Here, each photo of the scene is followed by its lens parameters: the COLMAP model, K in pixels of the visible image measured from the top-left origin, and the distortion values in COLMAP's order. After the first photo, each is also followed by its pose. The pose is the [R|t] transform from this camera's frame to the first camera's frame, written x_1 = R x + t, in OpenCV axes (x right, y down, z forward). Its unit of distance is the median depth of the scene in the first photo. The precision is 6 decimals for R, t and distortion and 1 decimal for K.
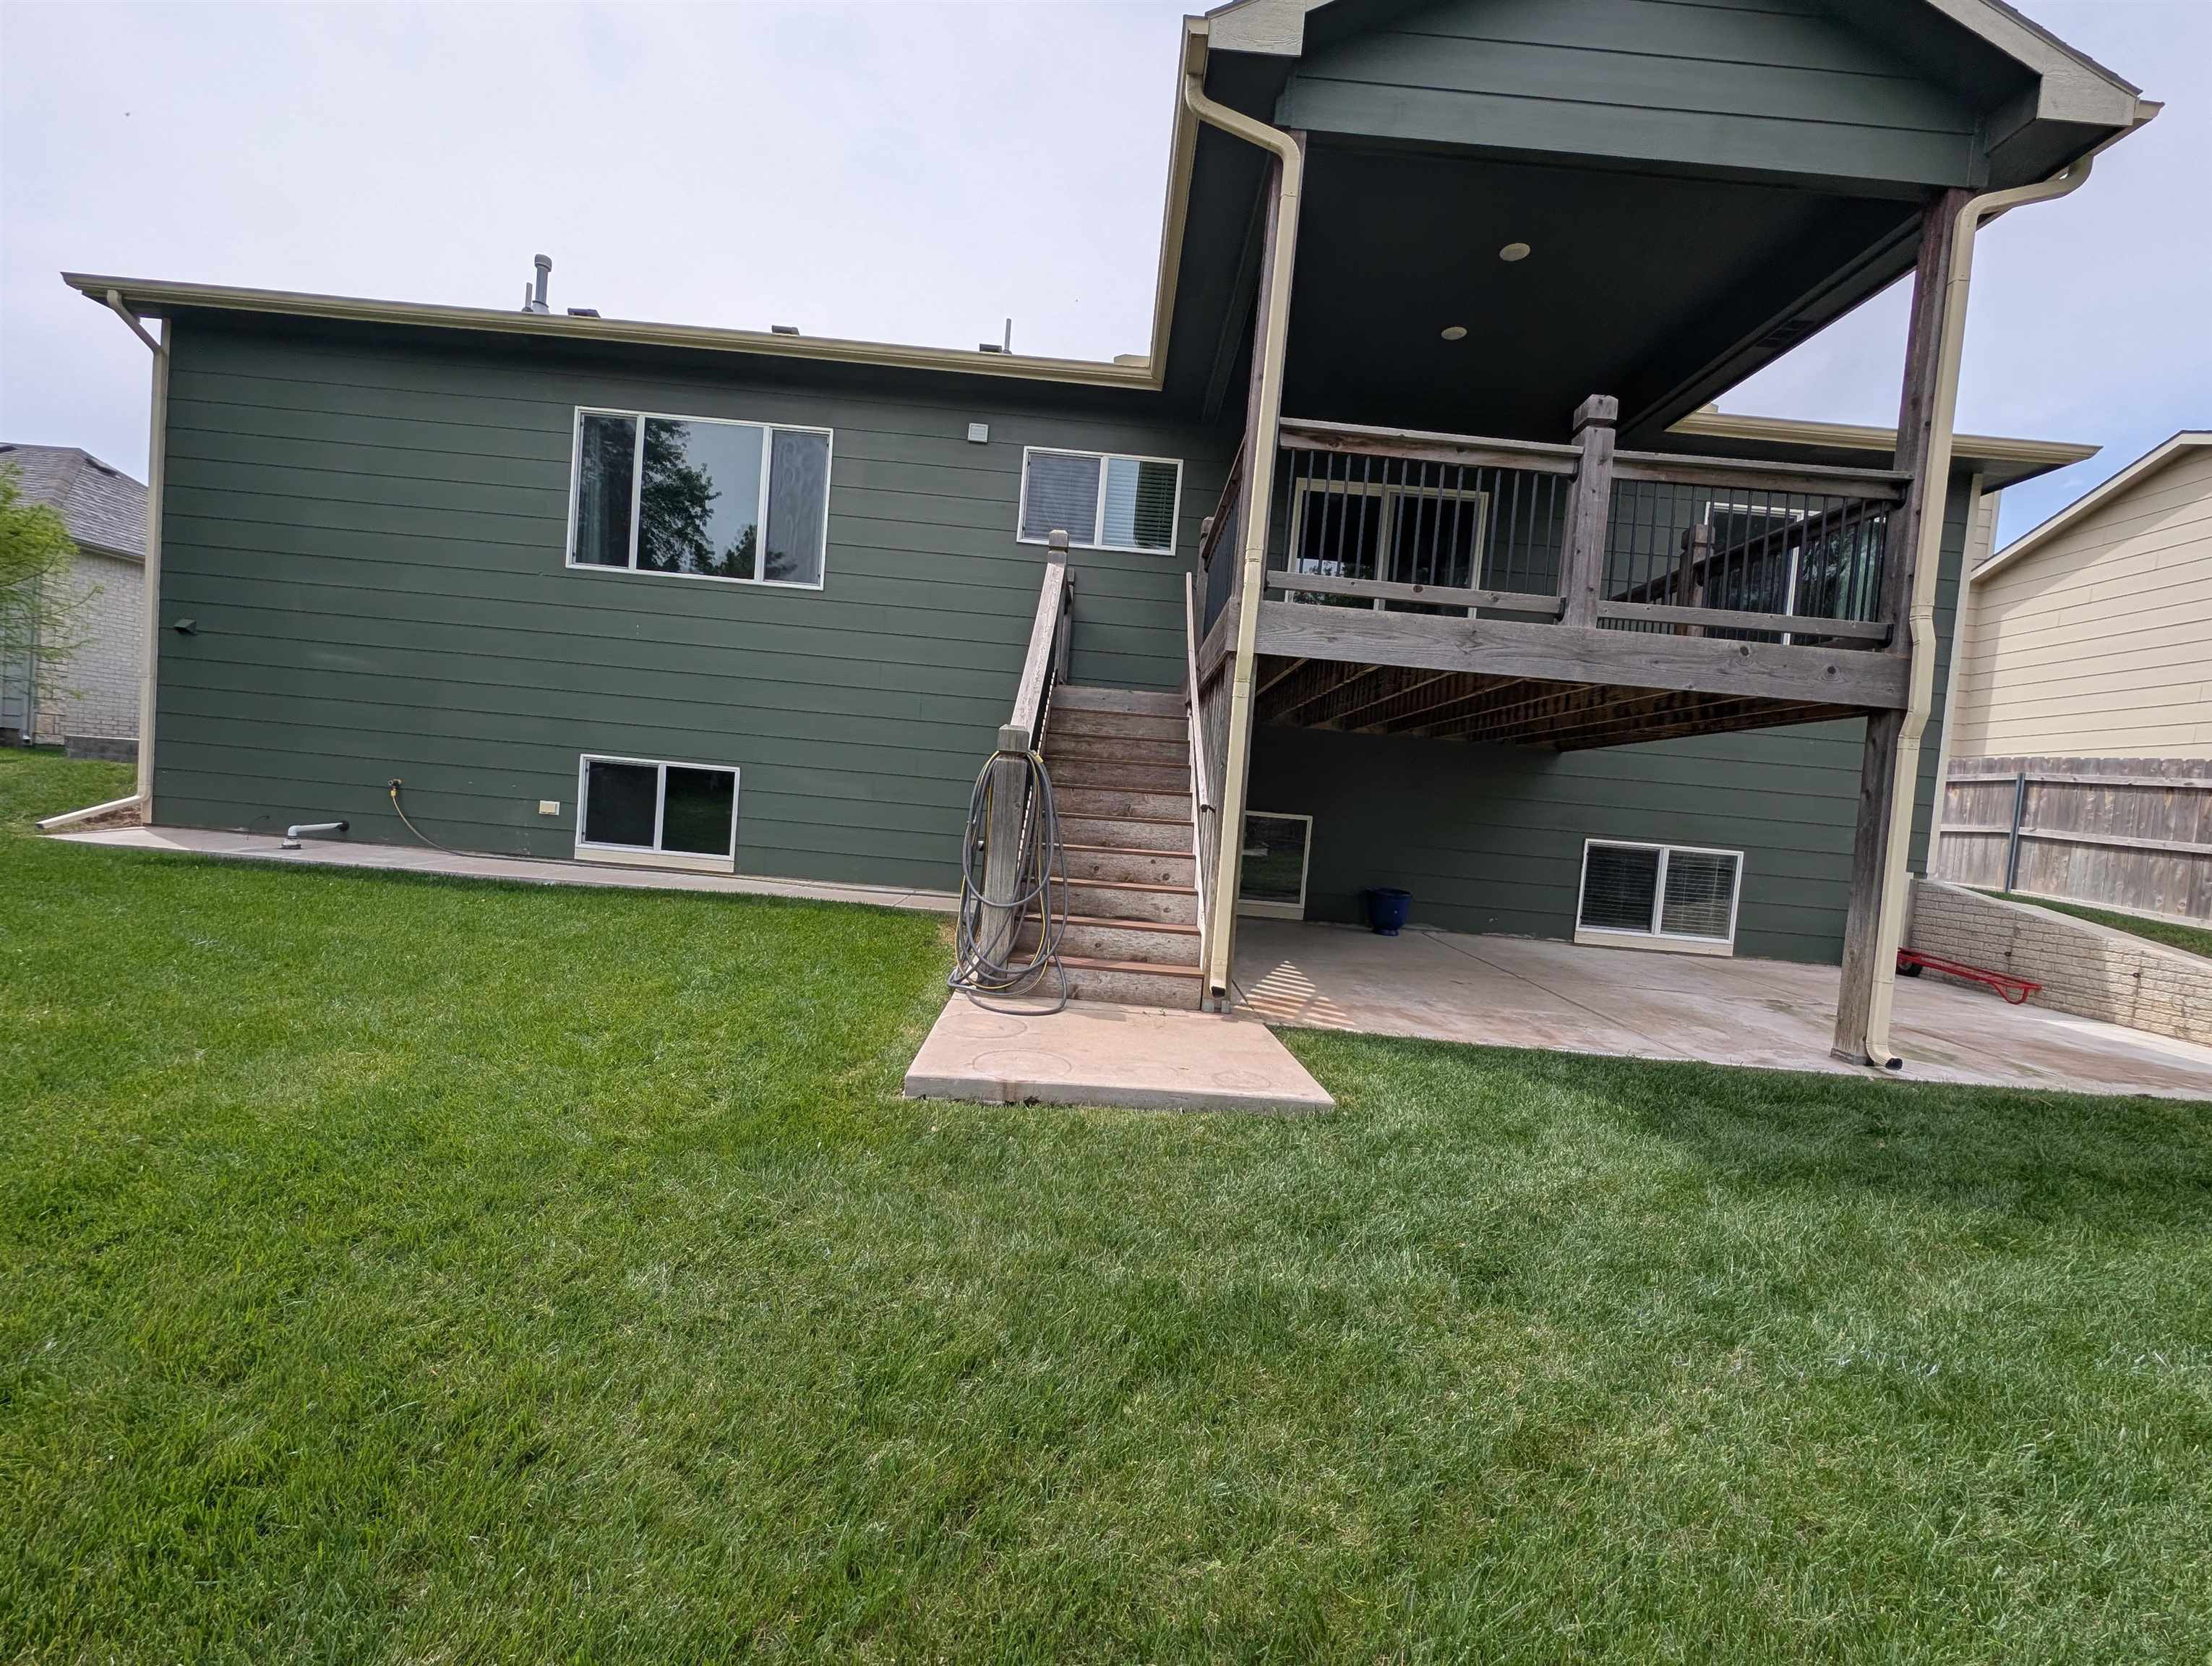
lens RADIAL K [[842.3, 0, 1103.4], [0, 842.3, 830.7], [0, 0, 1]] dist [-0.002342, -0.000347]
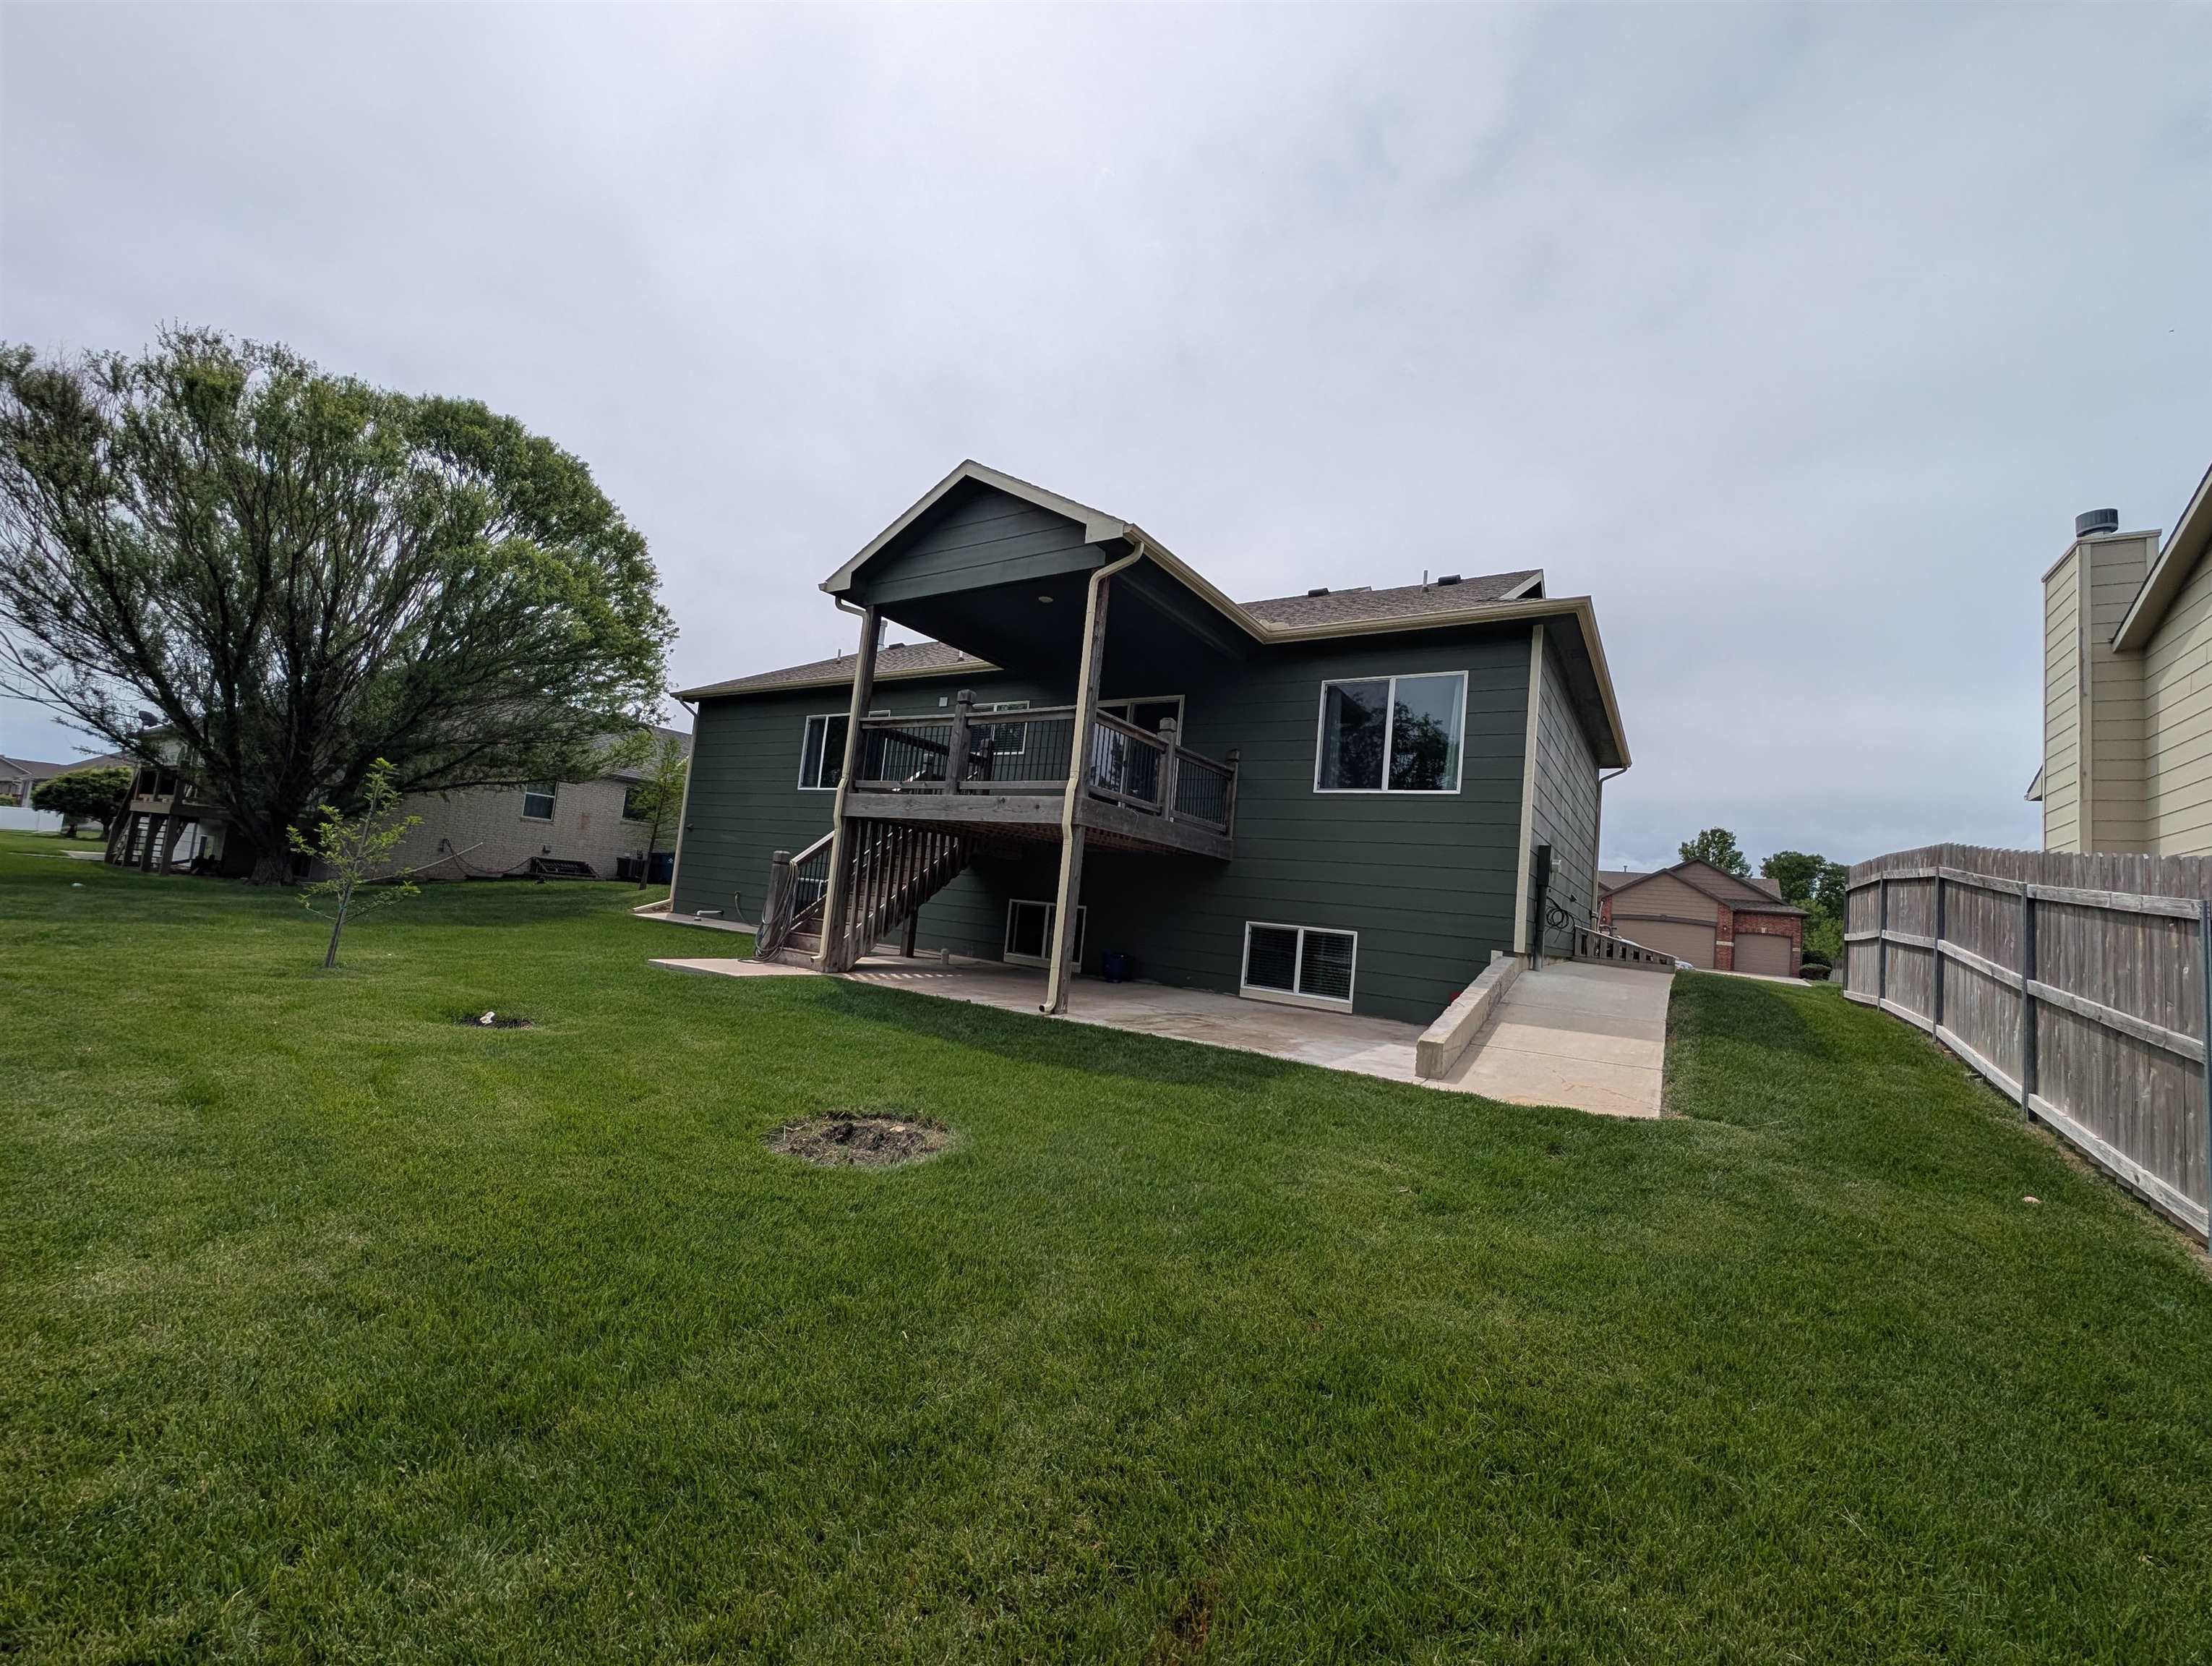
lens RADIAL K [[842.3, 0, 1118.9], [0, 842.3, 842.5], [0, 0, 1]] dist [-0.002342, -0.000347]
pose [[0.843848, -0.044796, -0.534709, 1.147557], [-0.045226, 0.987026, -0.154062, 0.105599], [0.534673, 0.154188, 0.830874, -0.296119]]
